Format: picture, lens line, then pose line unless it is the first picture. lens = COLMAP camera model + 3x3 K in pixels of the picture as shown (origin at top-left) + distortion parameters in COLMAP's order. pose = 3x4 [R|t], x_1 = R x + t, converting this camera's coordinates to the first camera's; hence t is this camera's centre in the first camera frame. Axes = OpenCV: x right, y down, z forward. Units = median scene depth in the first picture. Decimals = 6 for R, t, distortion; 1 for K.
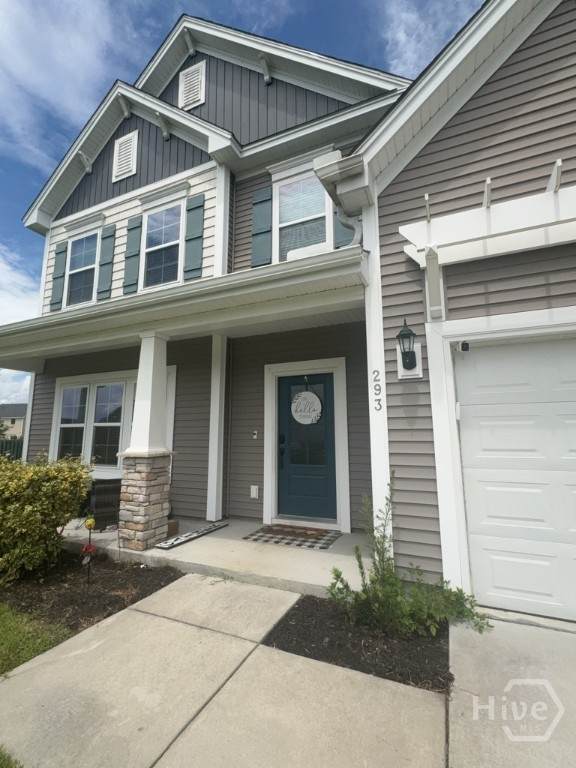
lens RADIAL K [[354.6, 0, 289.2], [0, 354.6, 381.6], [0, 0, 1]] dist [0.002746, -0.000318]
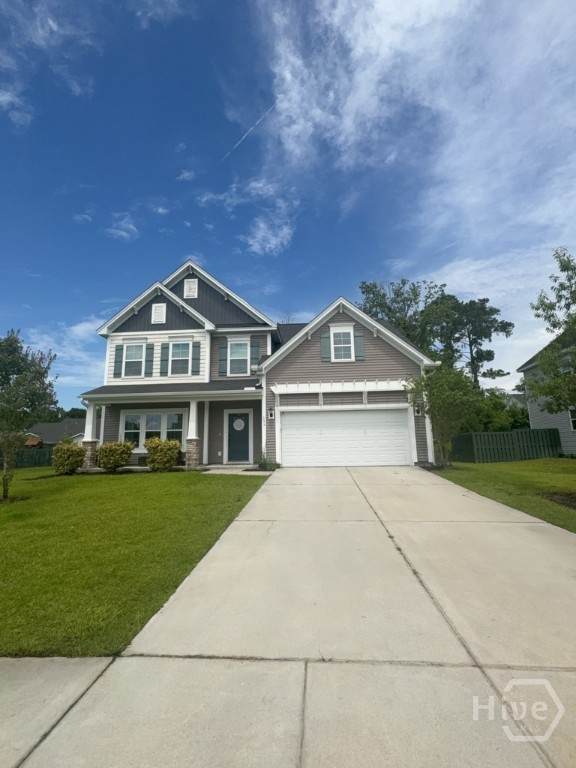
lens RADIAL K [[354.6, 0, 288.5], [0, 354.6, 385.2], [0, 0, 1]] dist [0.002746, -0.000318]
pose [[0.940368, 0.046559, 0.336957, -0.555612], [-0.037551, 0.998743, -0.033205, -0.167284], [-0.338079, 0.018571, 0.940934, -1.863809]]
